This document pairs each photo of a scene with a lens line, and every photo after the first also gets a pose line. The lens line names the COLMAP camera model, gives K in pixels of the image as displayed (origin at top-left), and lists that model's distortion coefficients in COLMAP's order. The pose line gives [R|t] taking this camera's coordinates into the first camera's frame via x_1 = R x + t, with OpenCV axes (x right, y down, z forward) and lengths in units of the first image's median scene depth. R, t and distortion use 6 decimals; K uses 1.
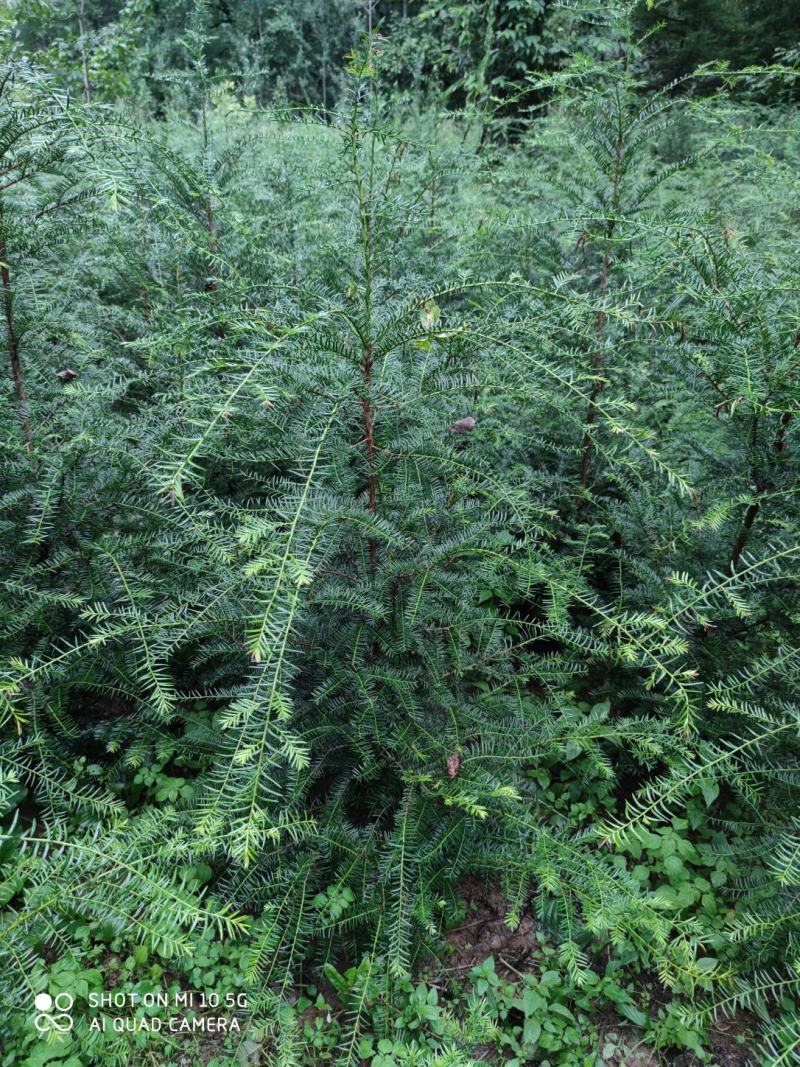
lens RADIAL K [[771.2, 0, 385.6], [0, 771.2, 537.6], [0, 0, 1]] dist [0.048850, -0.042975]
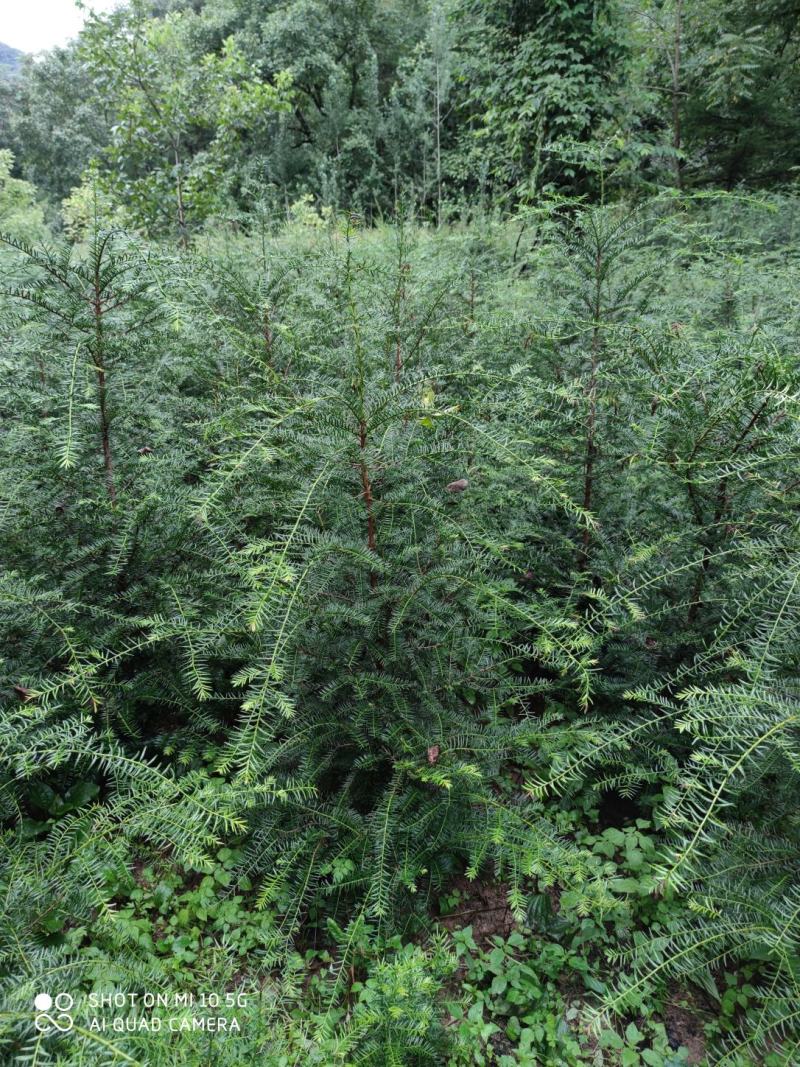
lens RADIAL K [[778.2, 0, 392.3], [0, 778.2, 534.8], [0, 0, 1]] dist [0.055237, -0.042666]
pose [[0.995947, -0.006505, -0.089708, 0.099023], [-0.003333, 0.994027, -0.109082, 0.060303], [0.089882, 0.108939, 0.989977, -0.197827]]
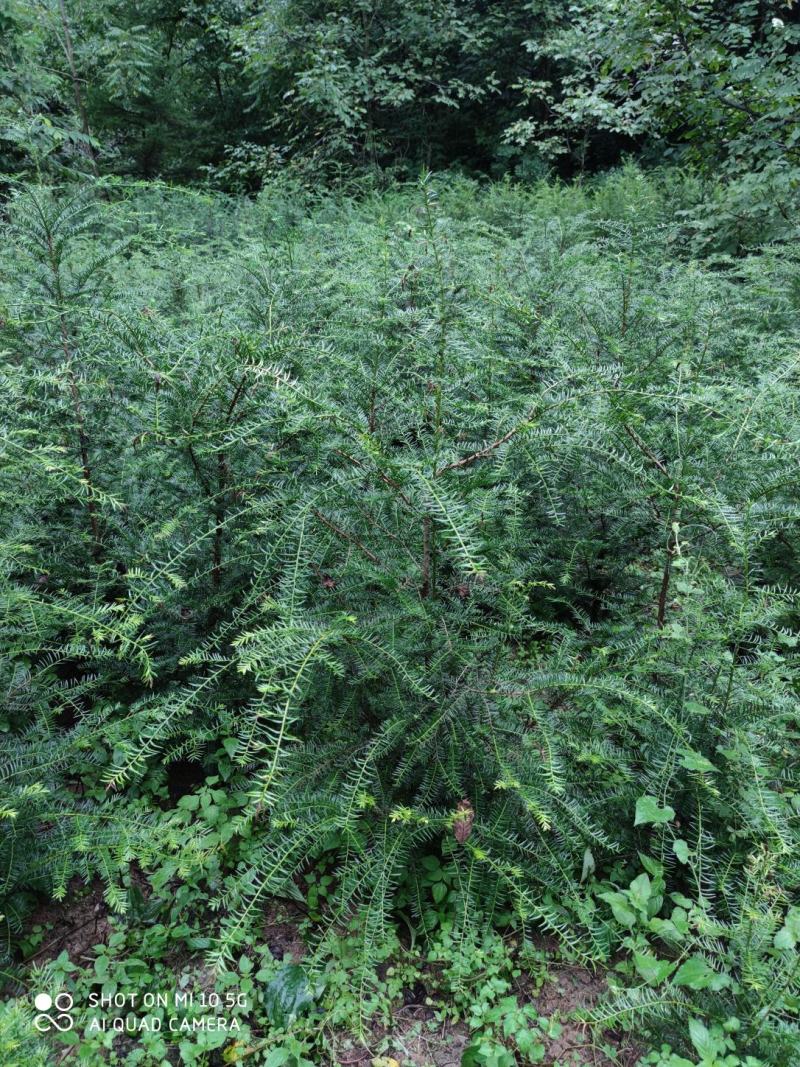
lens RADIAL K [[778.2, 0, 392.3], [0, 778.2, 534.8], [0, 0, 1]] dist [0.055237, -0.042666]
pose [[0.839768, -0.192536, 0.507662, 0.054687], [0.236077, 0.971484, -0.022070, 0.074439], [-0.488936, 0.138381, 0.861274, -0.215644]]
